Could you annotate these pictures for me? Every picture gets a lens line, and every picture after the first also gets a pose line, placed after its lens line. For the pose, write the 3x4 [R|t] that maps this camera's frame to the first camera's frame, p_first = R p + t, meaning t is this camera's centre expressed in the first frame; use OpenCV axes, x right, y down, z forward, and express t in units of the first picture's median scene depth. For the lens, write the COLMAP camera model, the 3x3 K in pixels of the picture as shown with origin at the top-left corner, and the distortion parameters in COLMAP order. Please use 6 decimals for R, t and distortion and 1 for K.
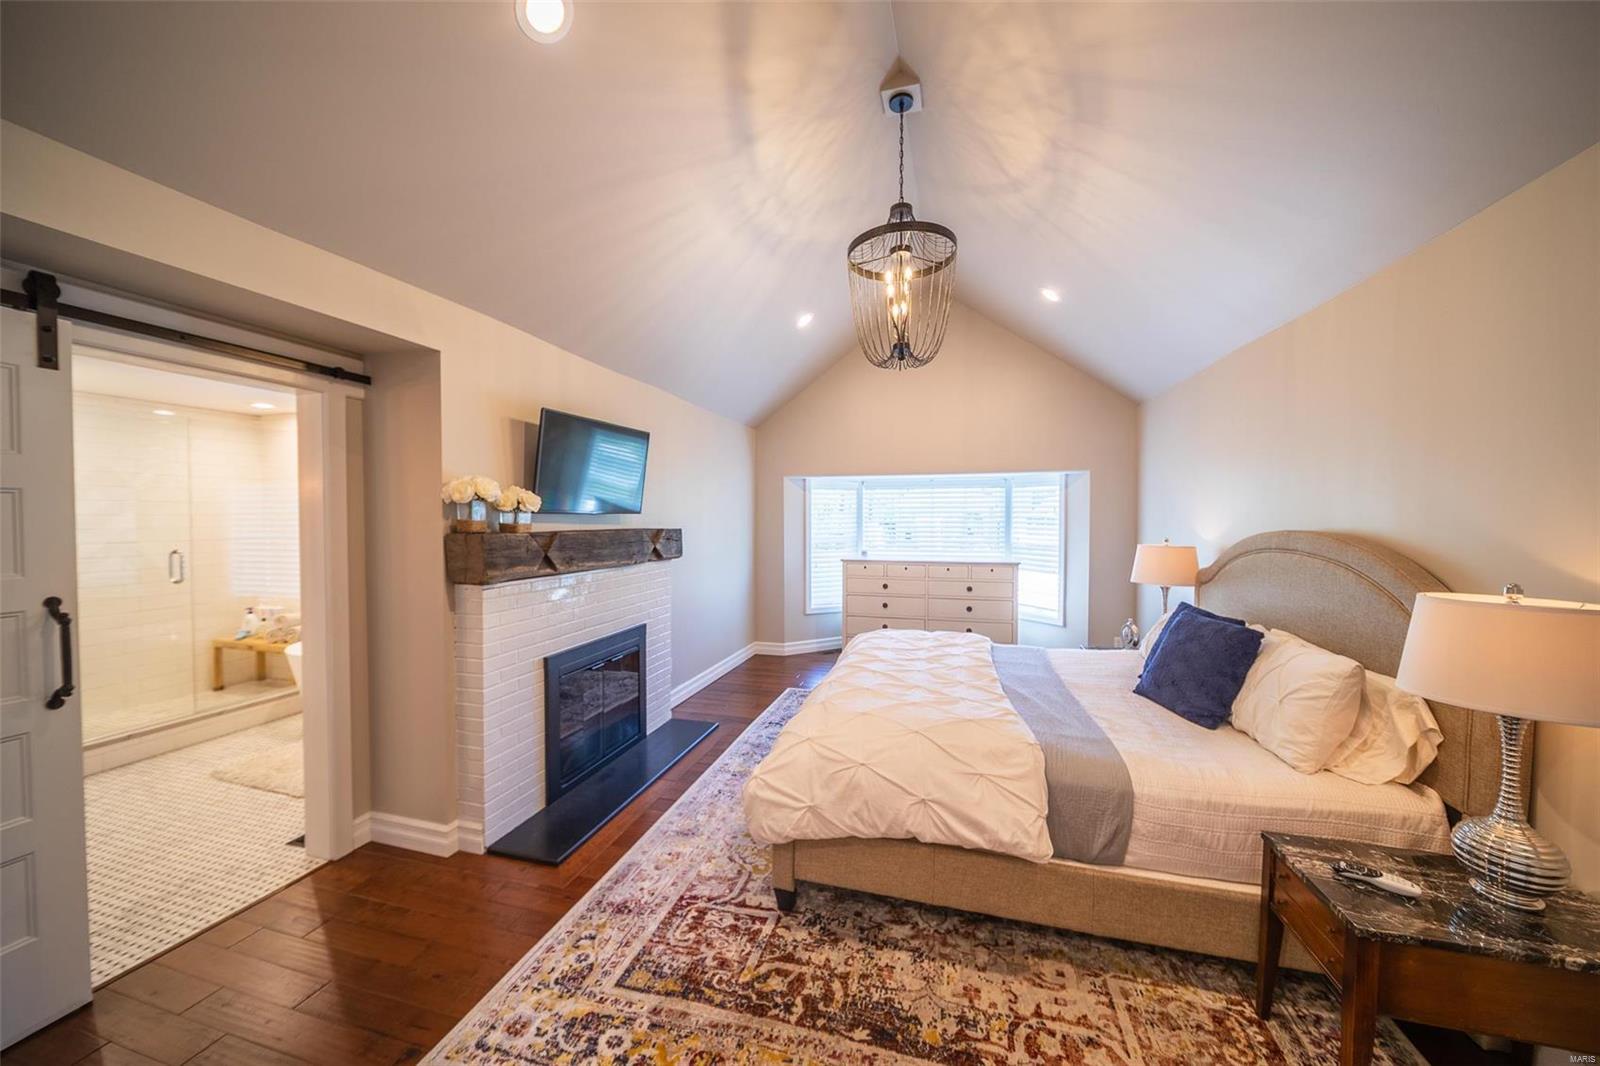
lens RADIAL K [[564.5, 0, 806.4], [0, 564.5, 531.5], [0, 0, 1]] dist [0.000904, 0.000040]
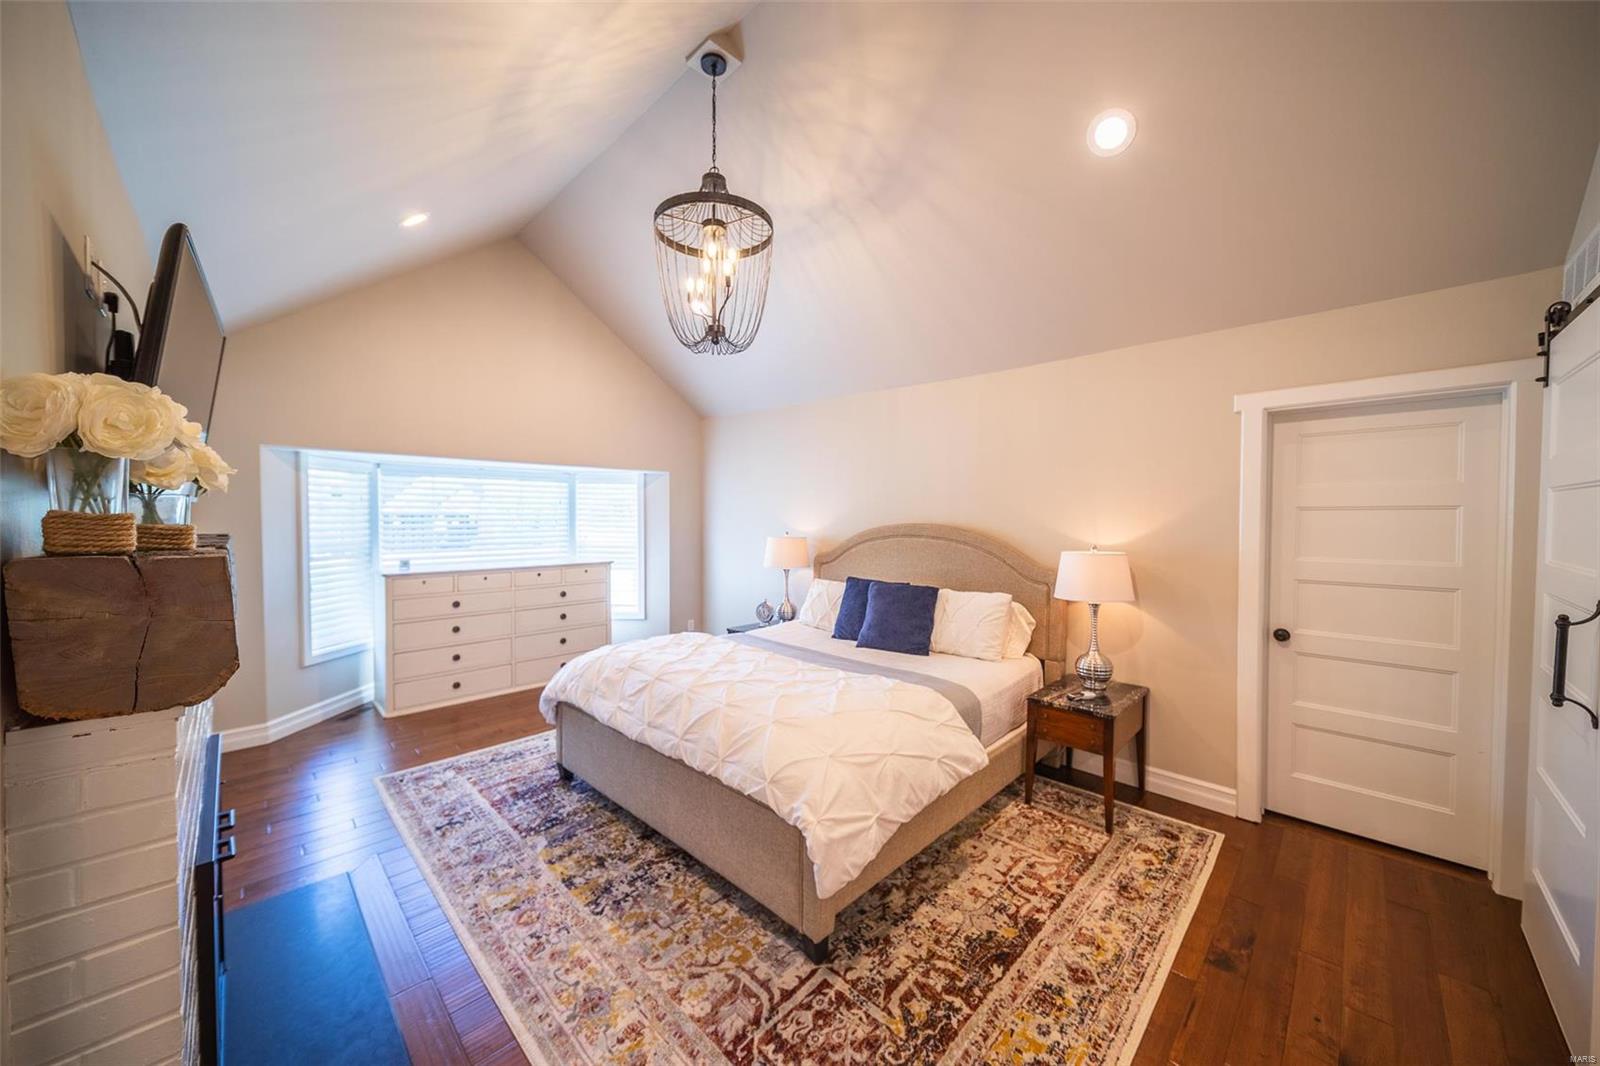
lens RADIAL K [[564.5, 0, 808.8], [0, 564.5, 530.8], [0, 0, 1]] dist [0.000904, 0.000040]
pose [[0.483643, -0.019037, 0.875058, -0.853074], [0.018143, 0.999767, 0.011722, -0.006505], [-0.875077, 0.010207, 0.483875, 0.625881]]
